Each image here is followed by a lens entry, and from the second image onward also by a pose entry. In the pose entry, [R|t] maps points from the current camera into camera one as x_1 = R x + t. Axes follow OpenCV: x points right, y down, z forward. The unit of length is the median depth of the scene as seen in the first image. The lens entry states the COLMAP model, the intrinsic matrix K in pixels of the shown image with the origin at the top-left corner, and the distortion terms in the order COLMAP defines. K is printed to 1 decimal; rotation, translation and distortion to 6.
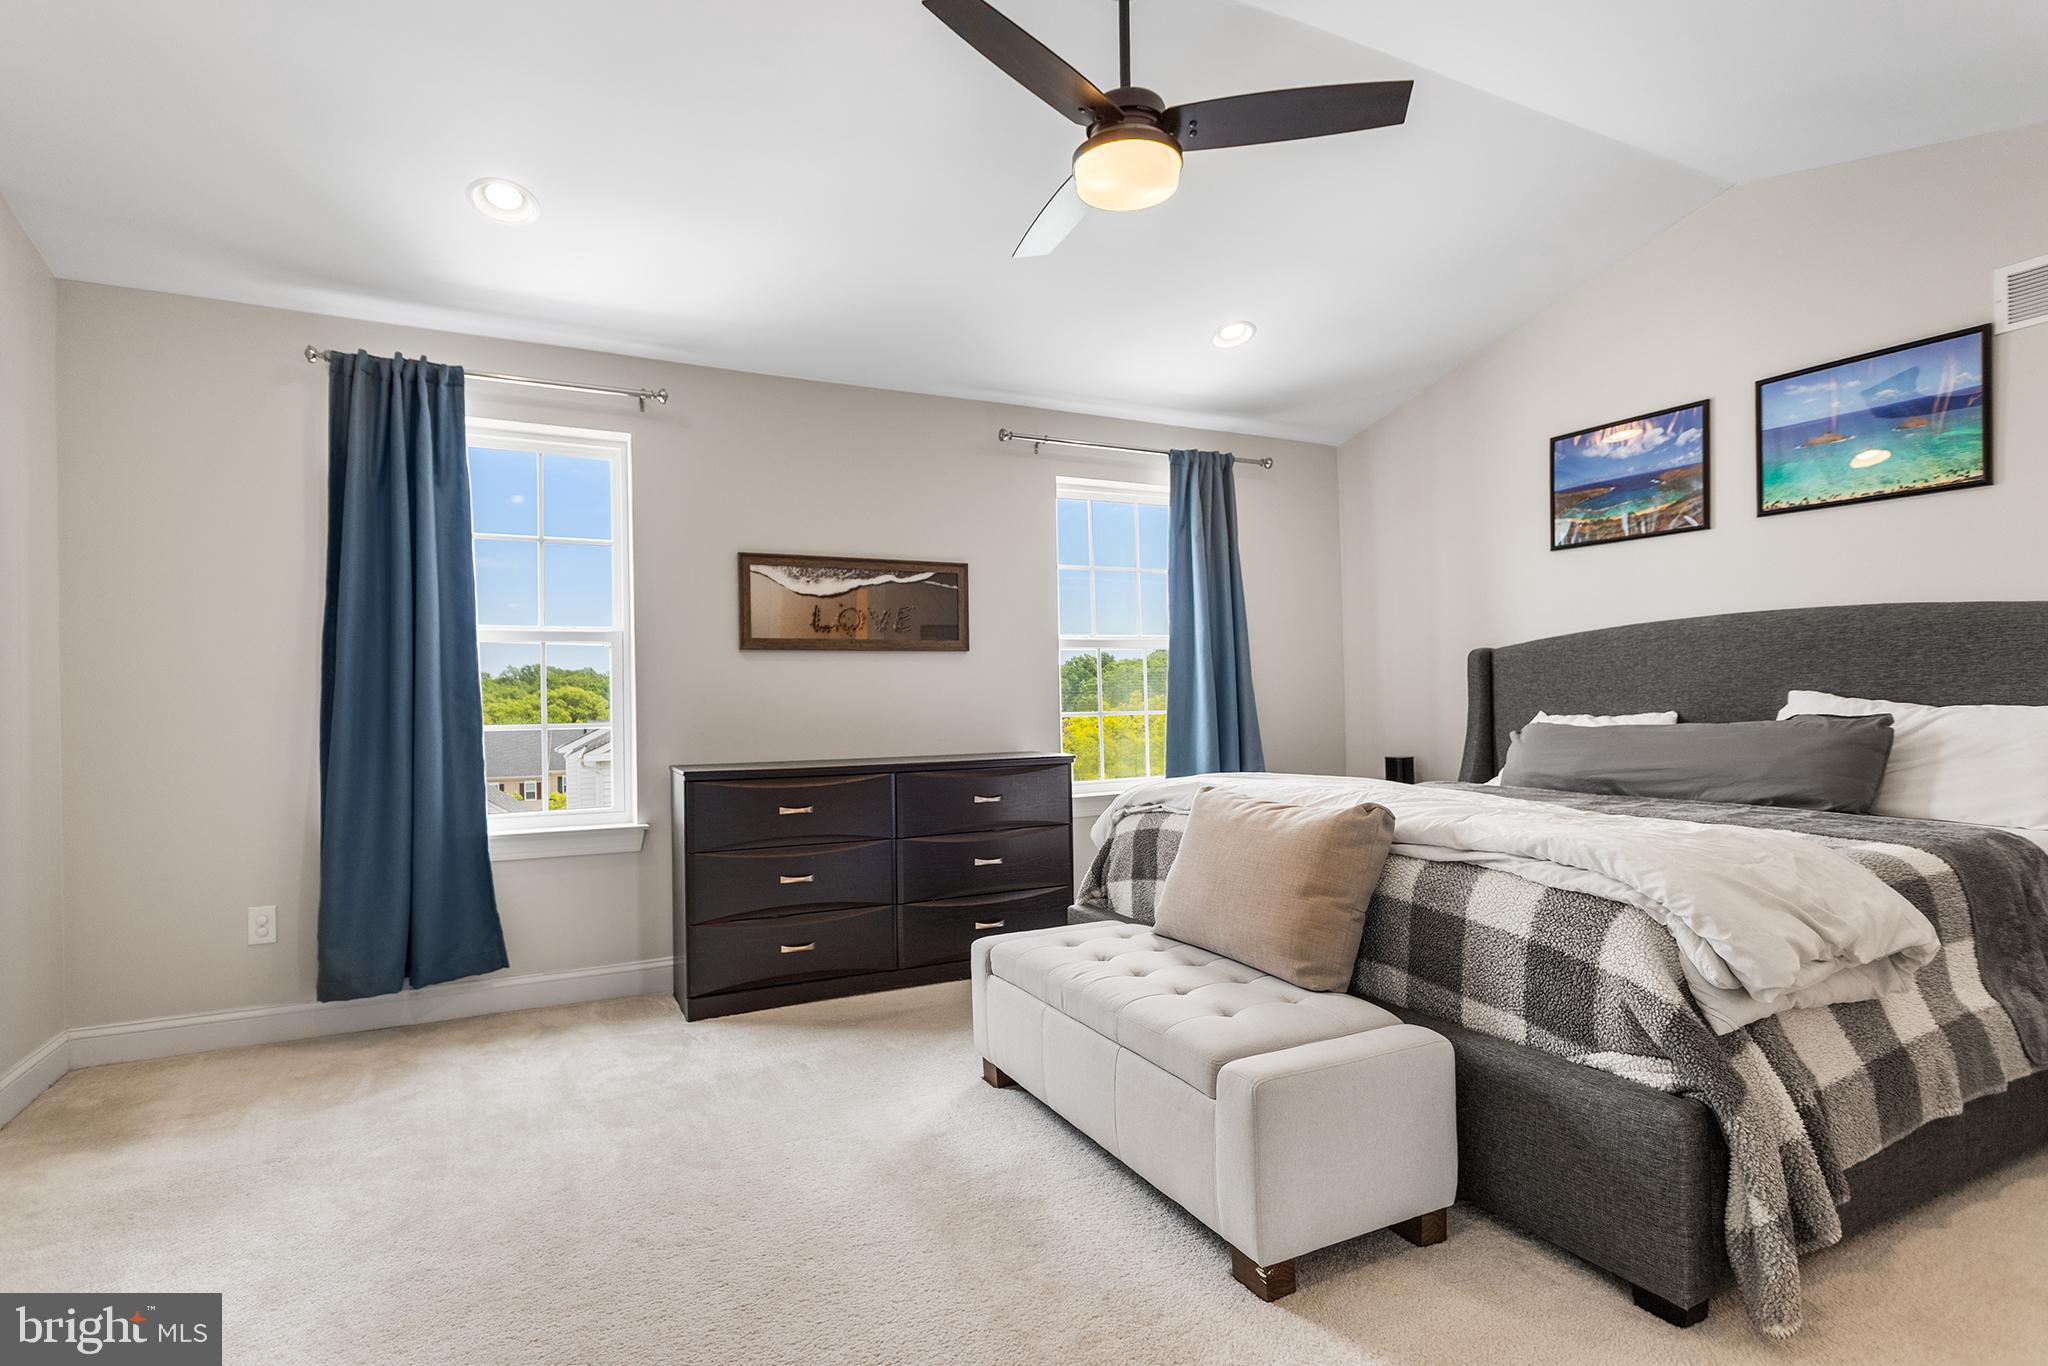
lens RADIAL K [[1009.7, 0, 1028.1], [0, 1009.7, 706.3], [0, 0, 1]] dist [0.000001, 0.000148]
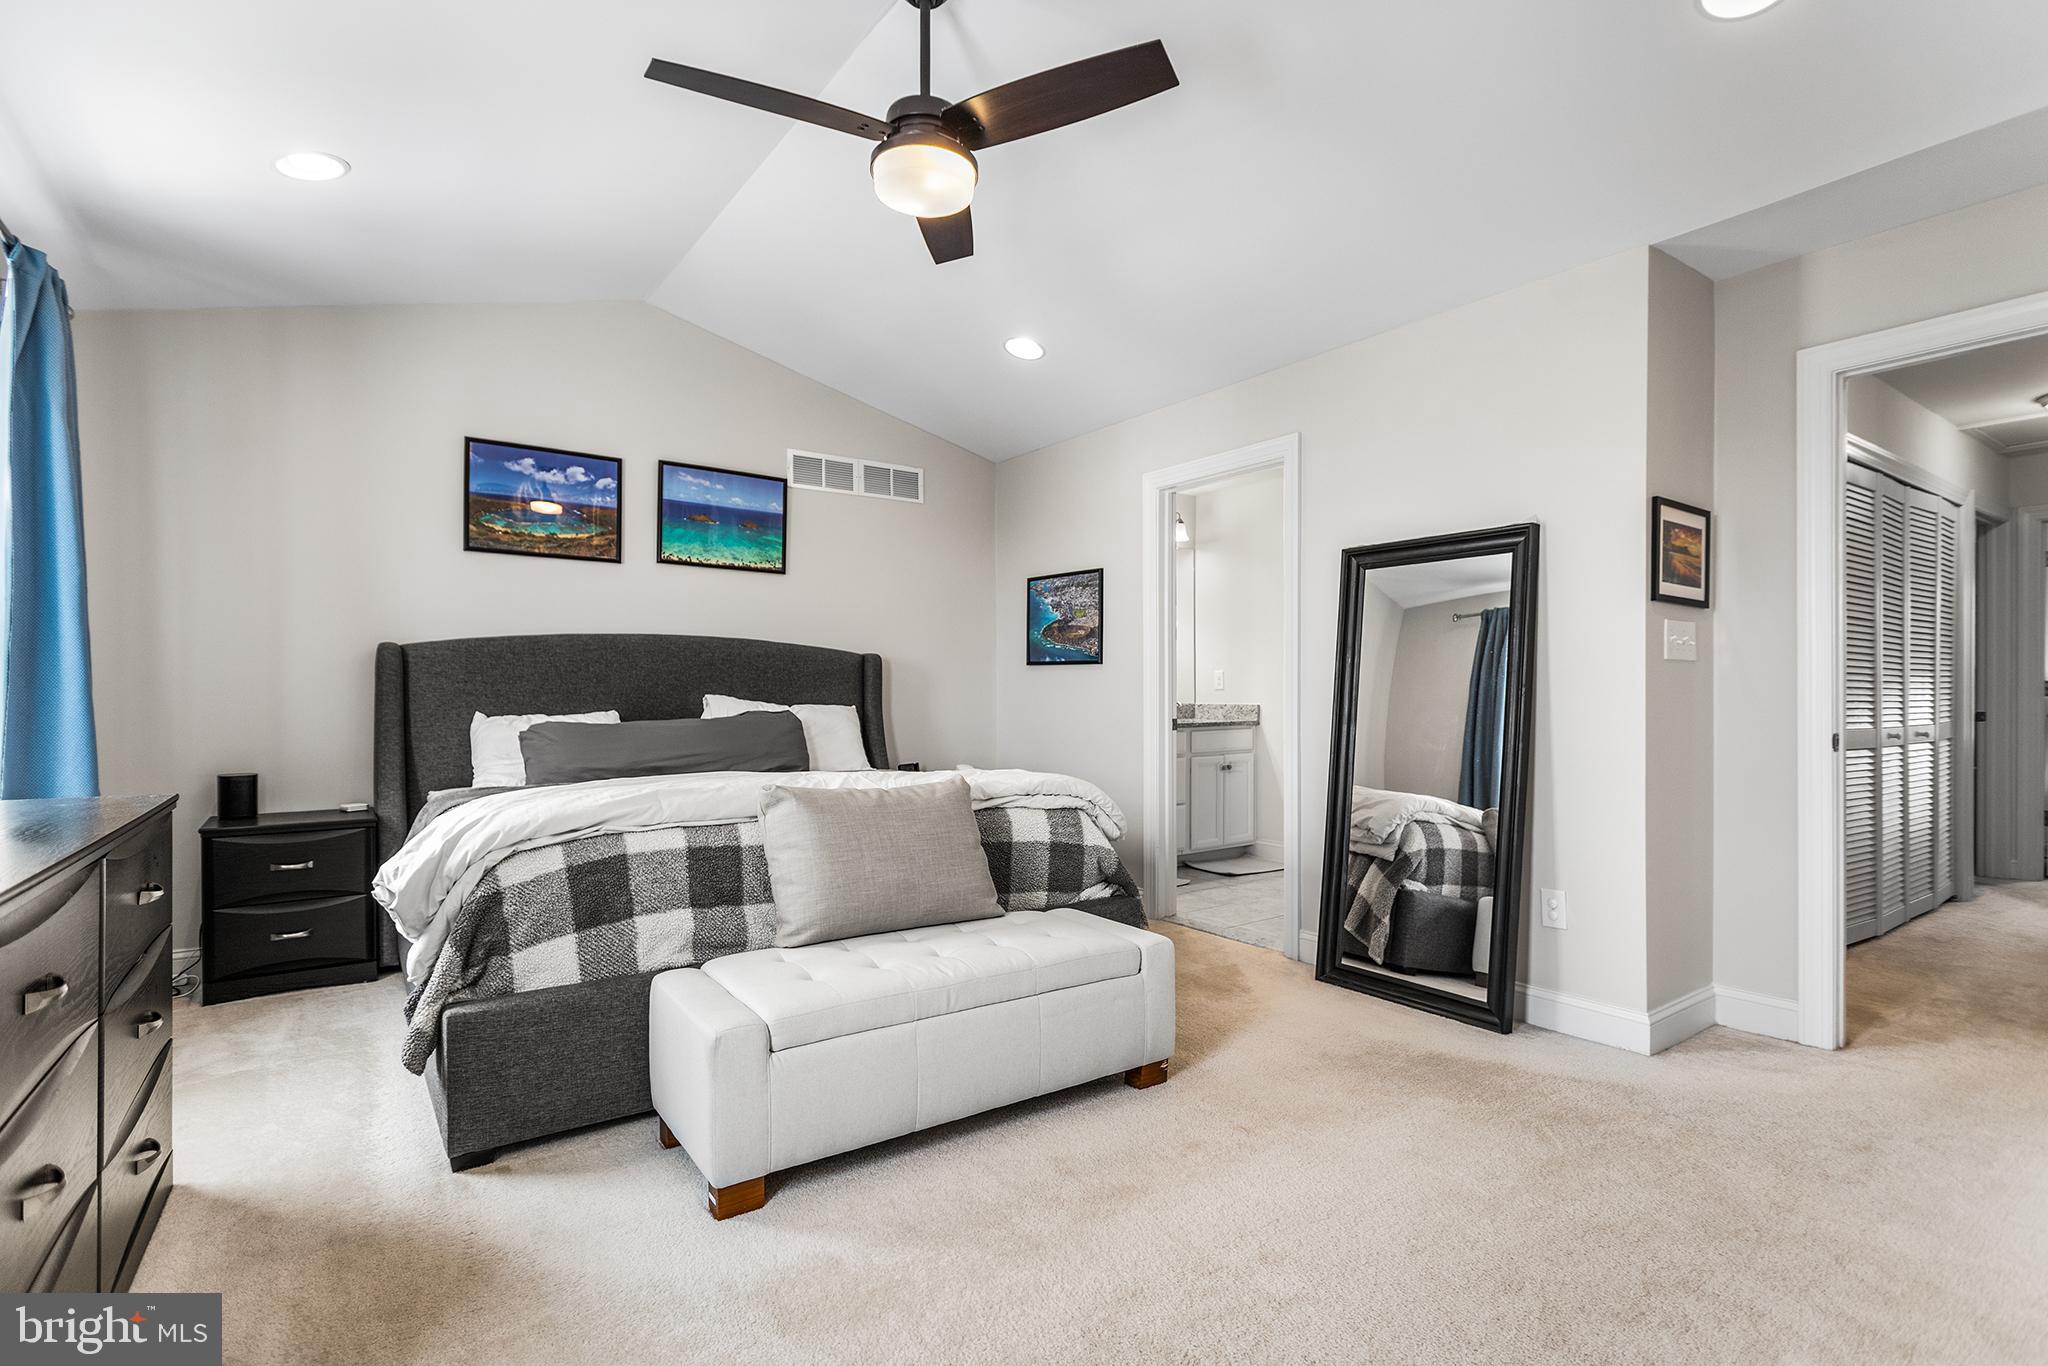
lens RADIAL K [[992.1, 0, 1025.1], [0, 992.1, 704.8], [0, 0, 1]] dist [-0.000760, -0.000093]
pose [[-0.146581, 0.007511, 0.989170, -0.629176], [0.007617, 0.999950, -0.006464, 0.009584], [-0.989169, 0.006587, -0.146631, 0.724652]]
